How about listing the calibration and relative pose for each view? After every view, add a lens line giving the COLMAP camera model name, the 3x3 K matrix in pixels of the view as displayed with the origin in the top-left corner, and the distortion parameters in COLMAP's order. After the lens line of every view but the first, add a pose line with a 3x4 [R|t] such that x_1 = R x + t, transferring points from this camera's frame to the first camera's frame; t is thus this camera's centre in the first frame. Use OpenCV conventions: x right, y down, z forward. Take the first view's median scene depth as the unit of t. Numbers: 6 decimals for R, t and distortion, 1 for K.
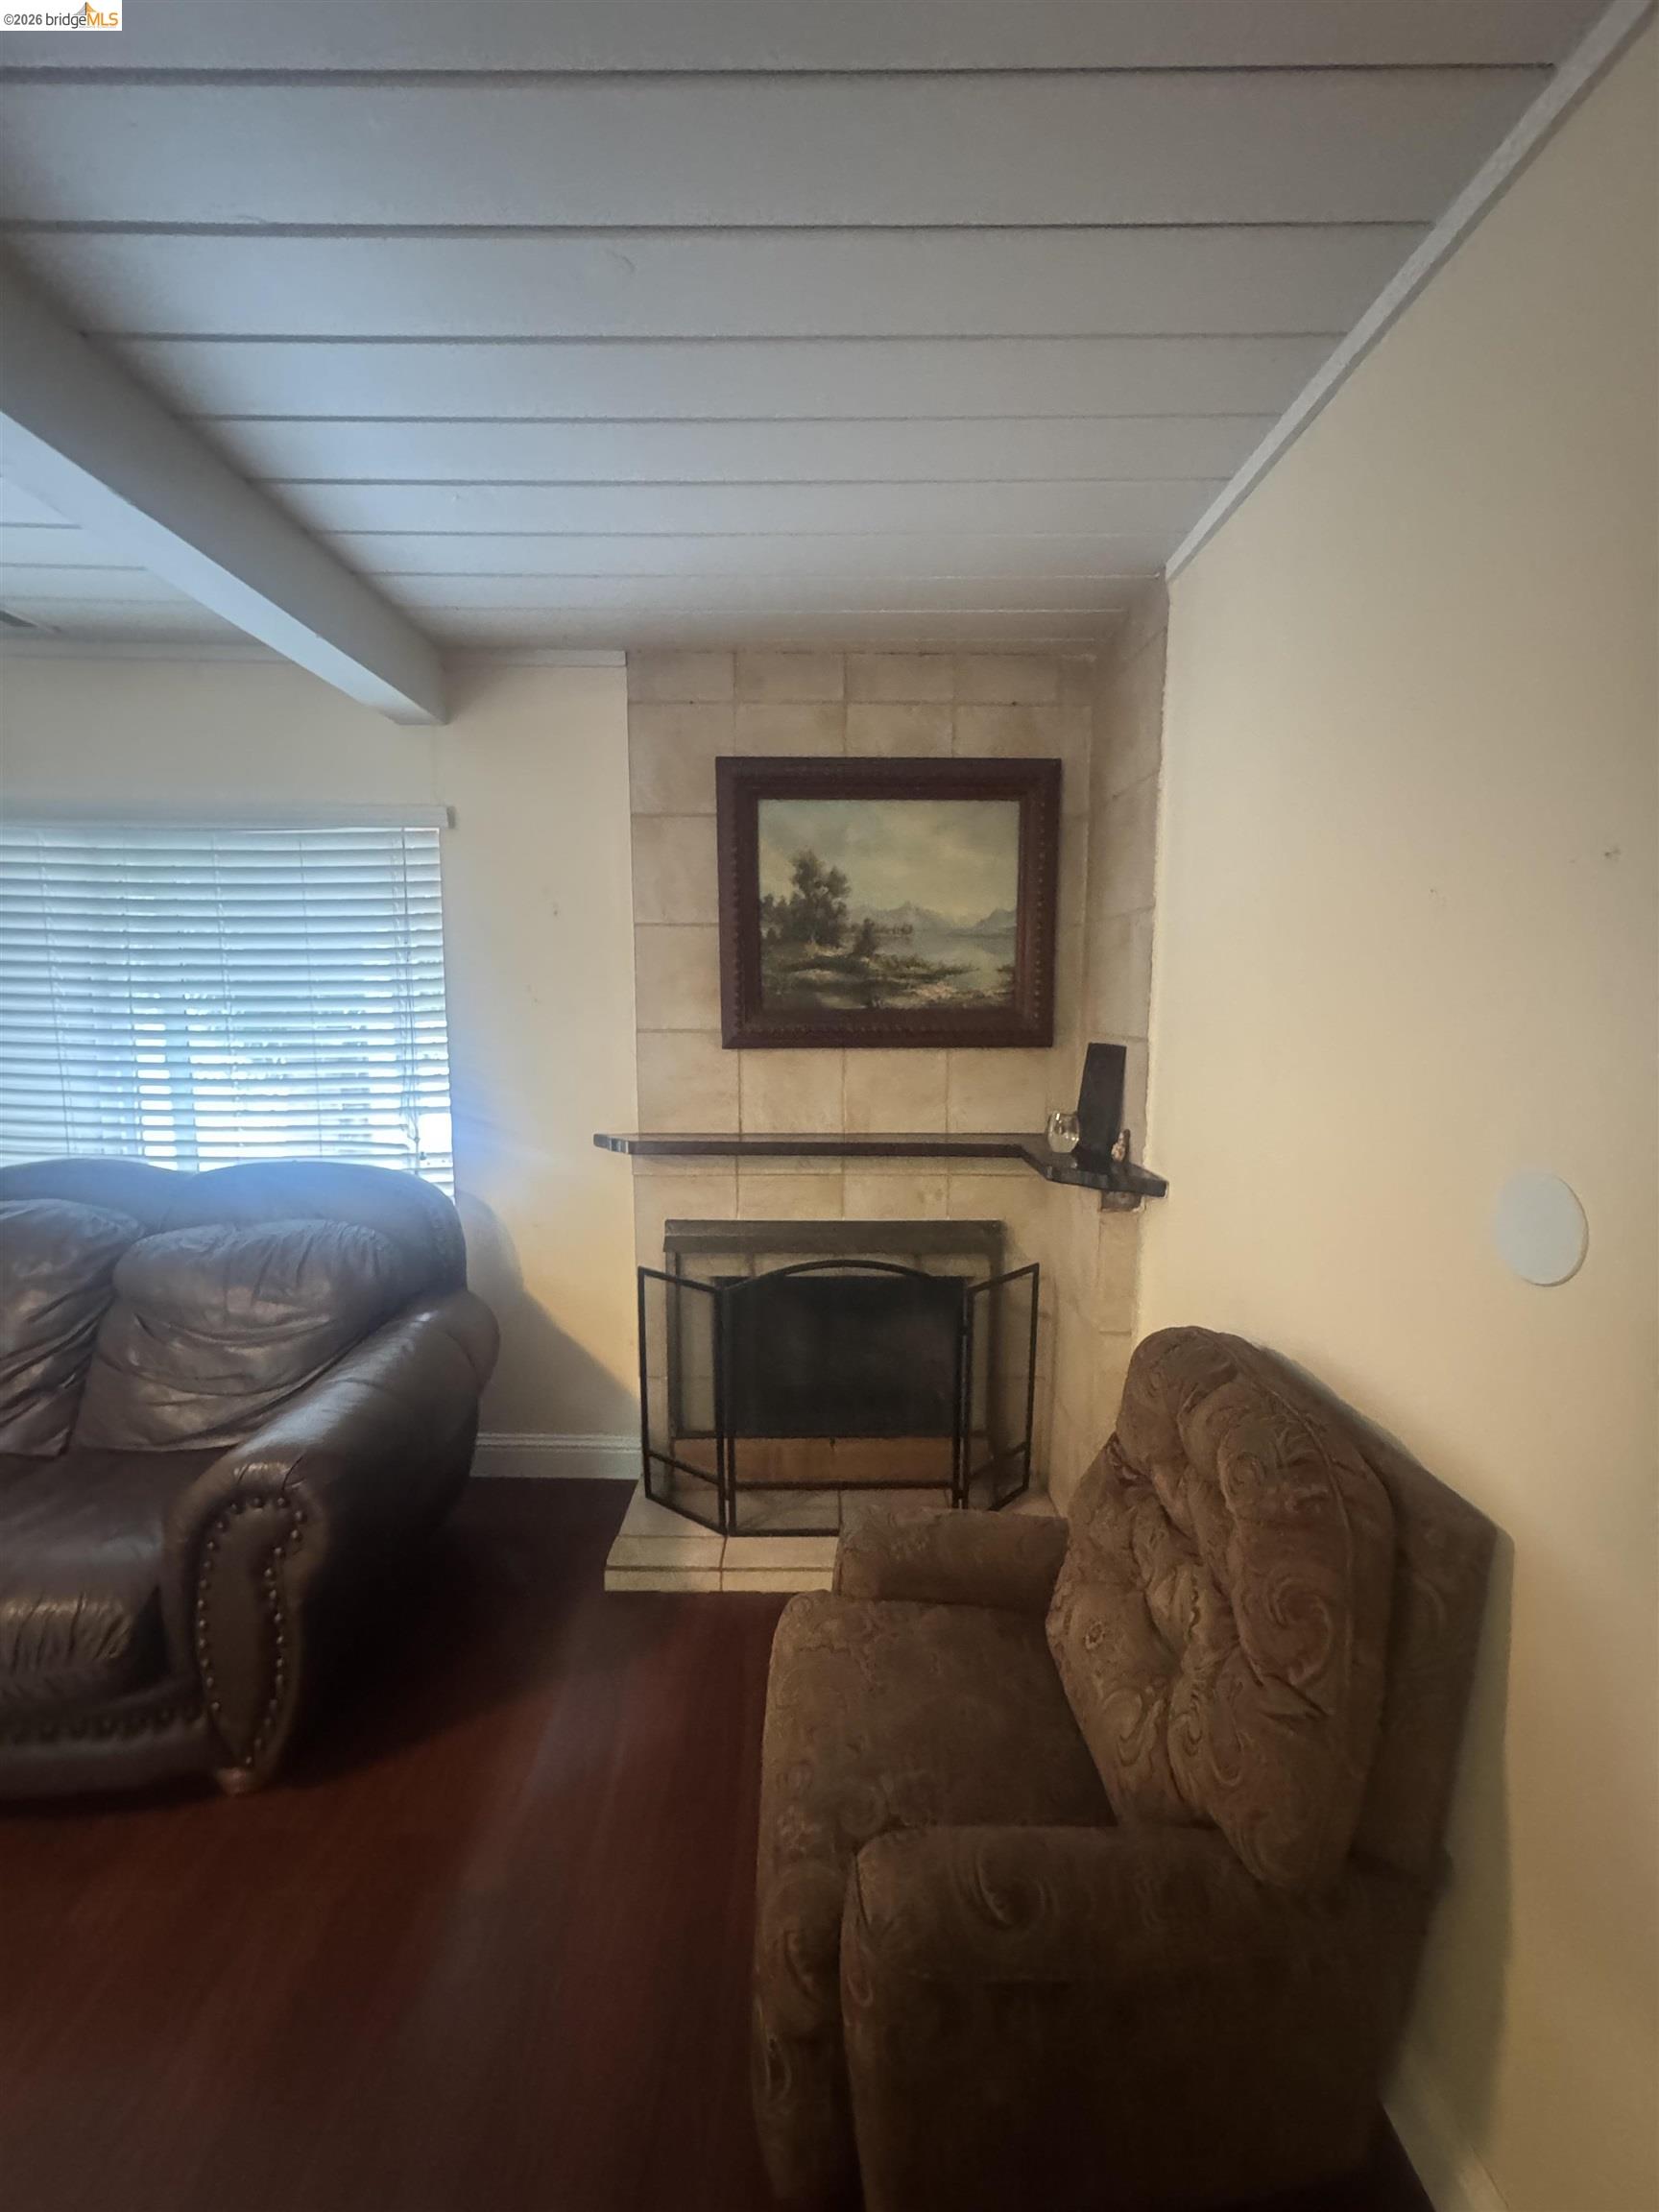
lens RADIAL K [[878.7, 0, 844.9], [0, 878.7, 1098.3], [0, 0, 1]] dist [0.003626, 0.000381]
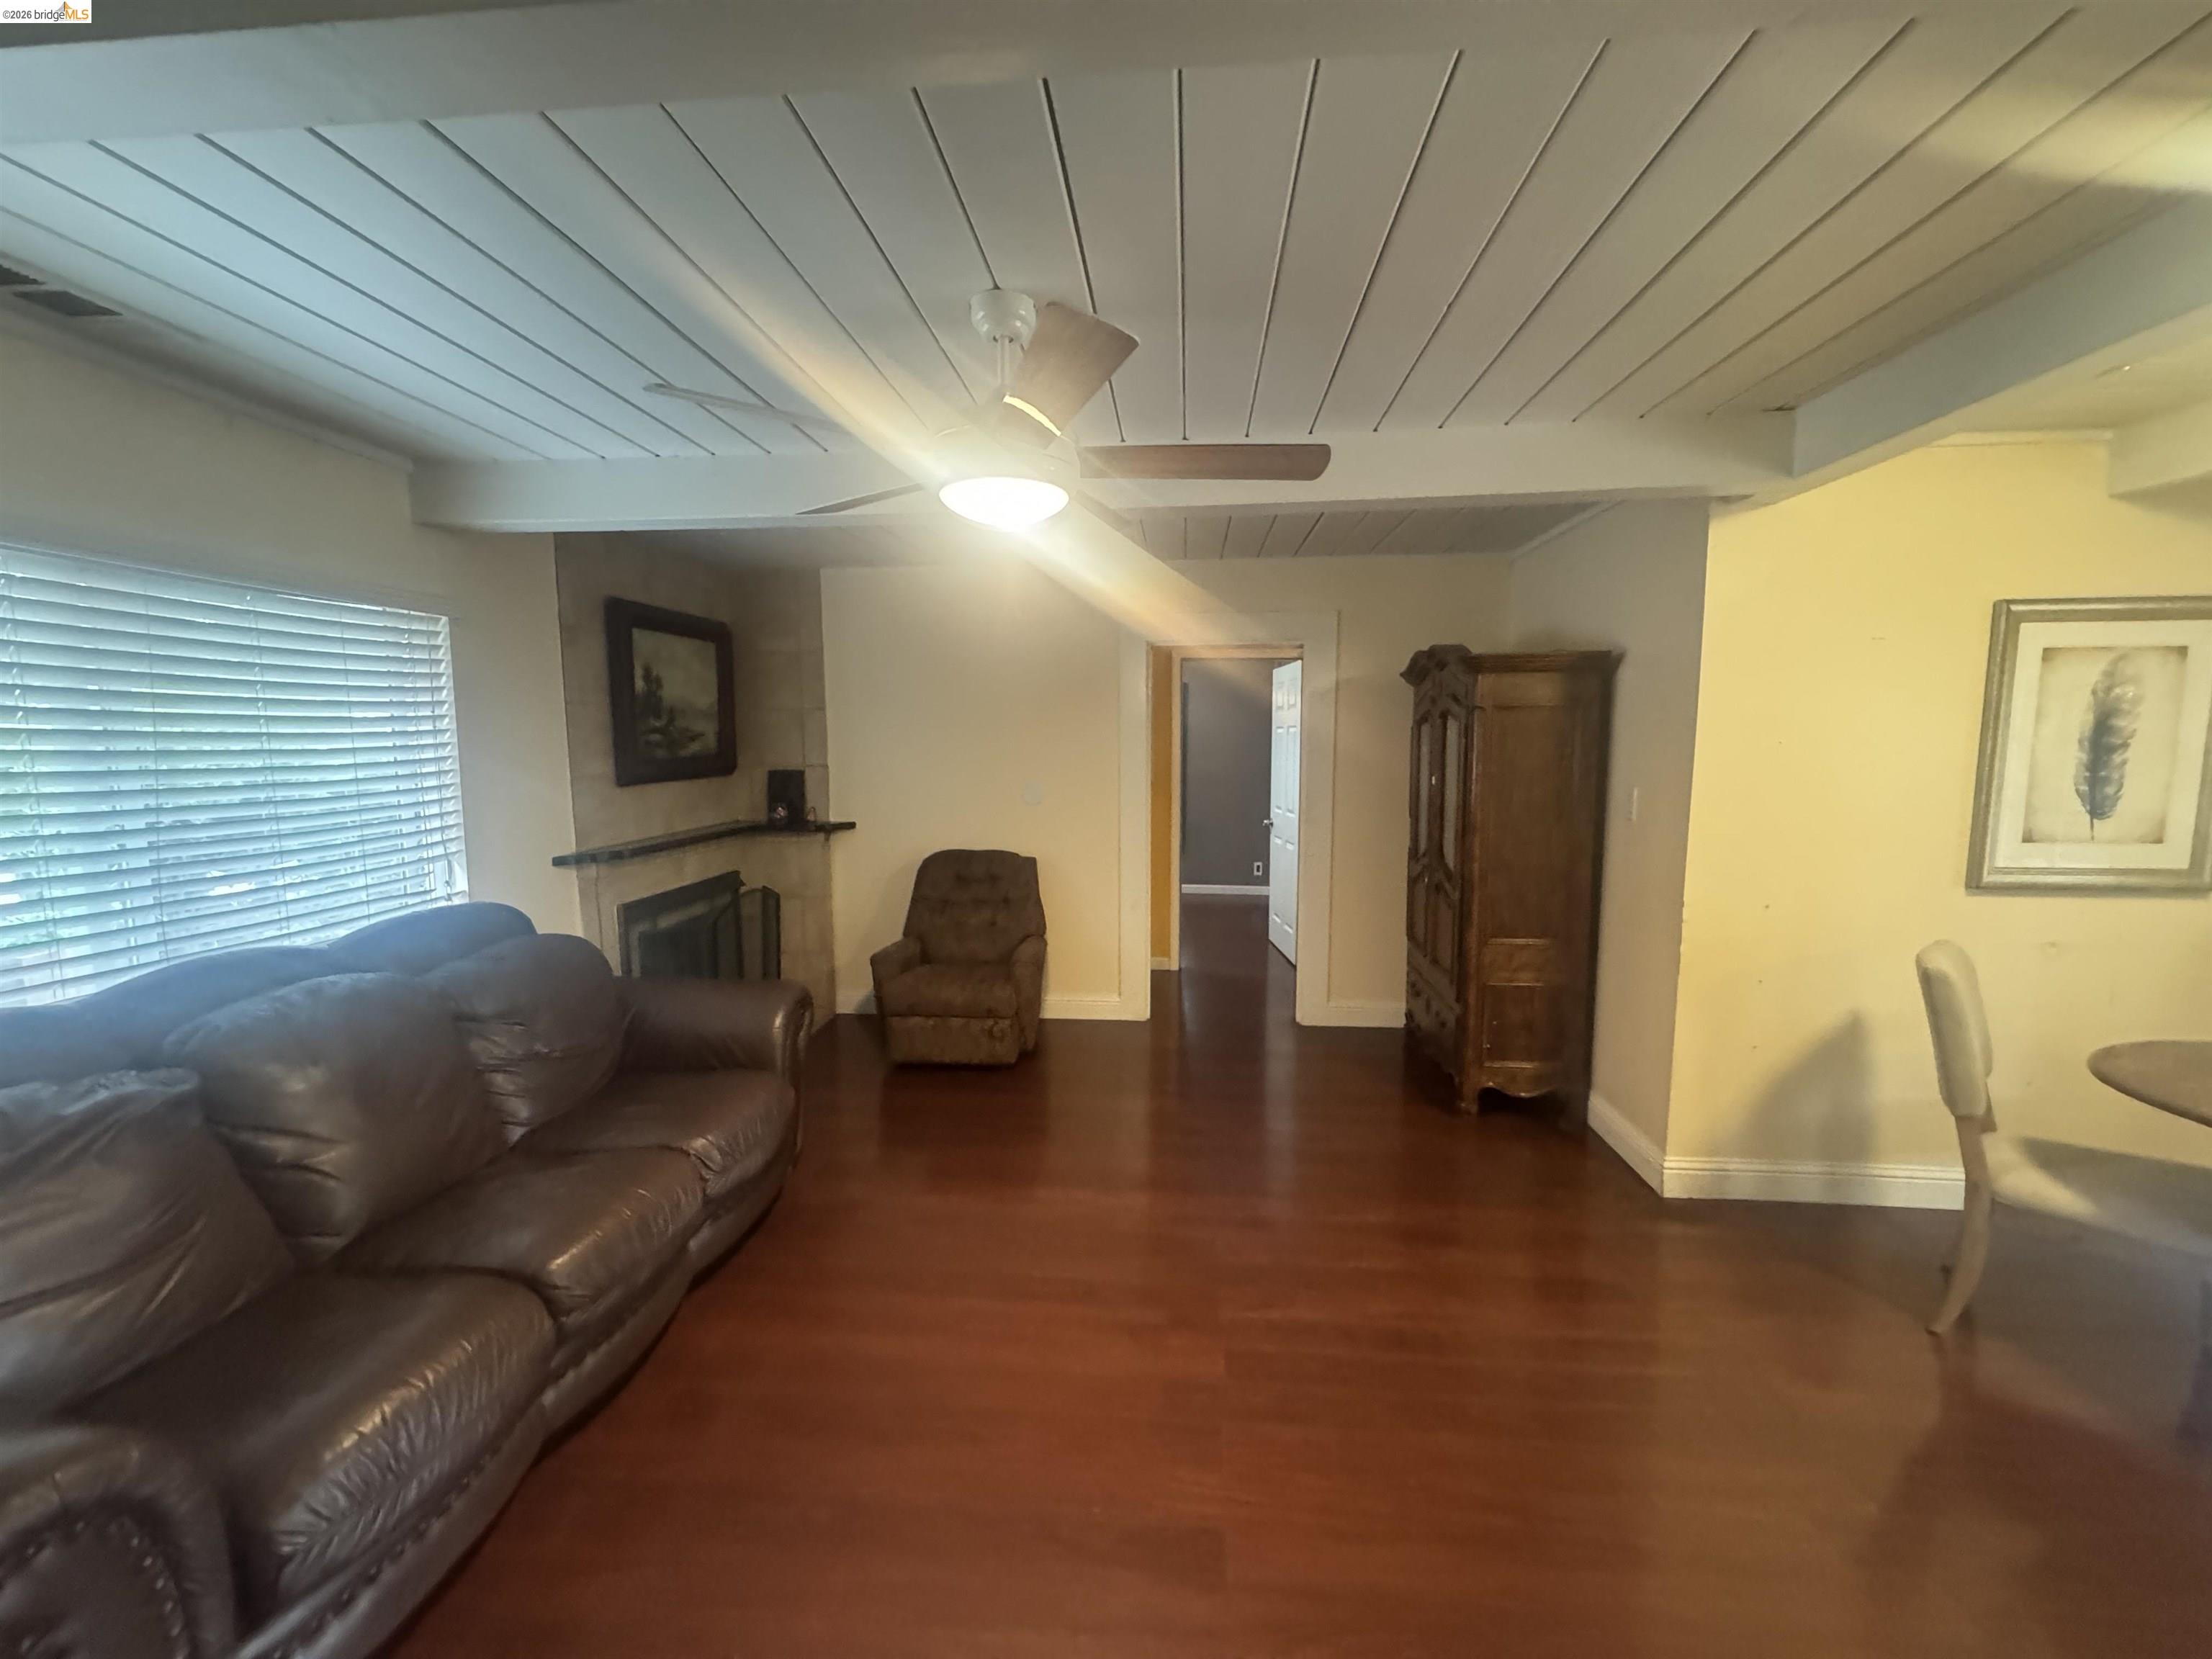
lens RADIAL K [[878.7, 0, 1111.1], [0, 878.7, 823.0], [0, 0, 1]] dist [0.003626, 0.000381]
pose [[0.105596, -0.104735, 0.988878, -1.555759], [0.122272, 0.988259, 0.091612, -0.030835], [-0.986863, 0.111238, 0.117163, 0.003399]]
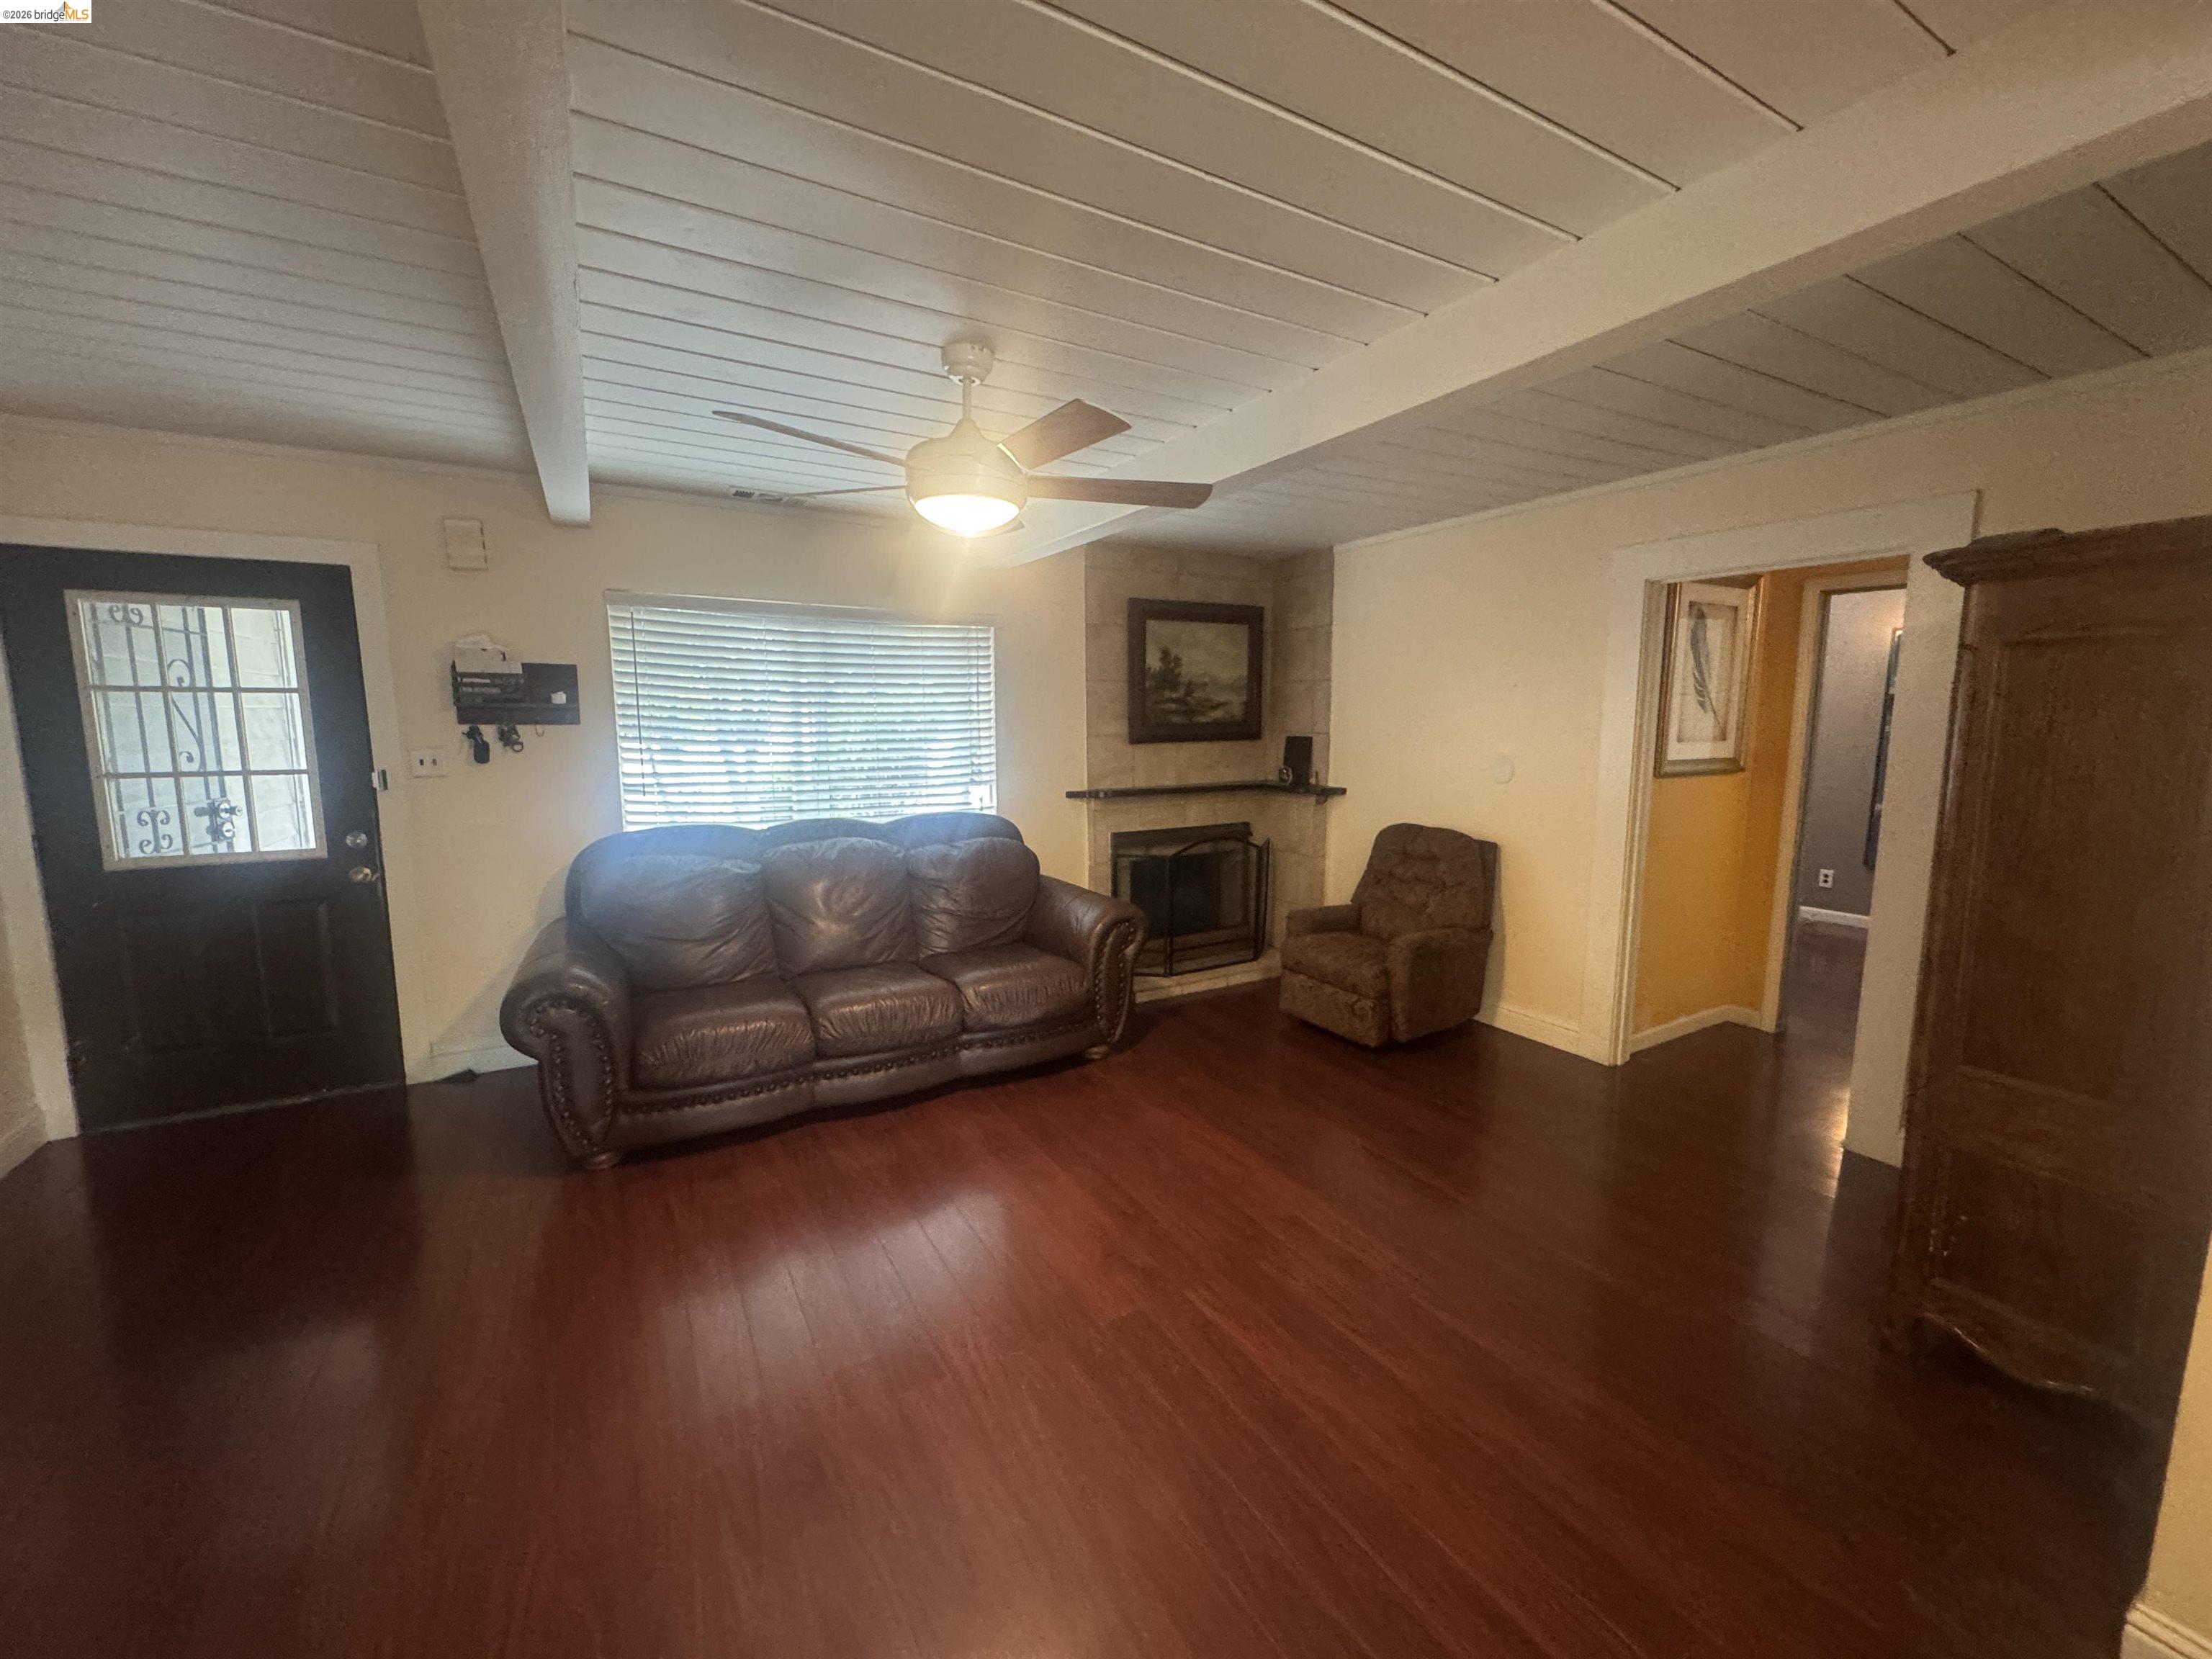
lens RADIAL K [[878.7, 0, 1104.8], [0, 878.7, 827.8], [0, 0, 1]] dist [0.003626, 0.000381]
pose [[0.874240, -0.069582, 0.480481, -1.154338], [0.064405, 0.997551, 0.027278, 0.074246], [-0.481203, 0.007098, 0.876581, -0.699686]]
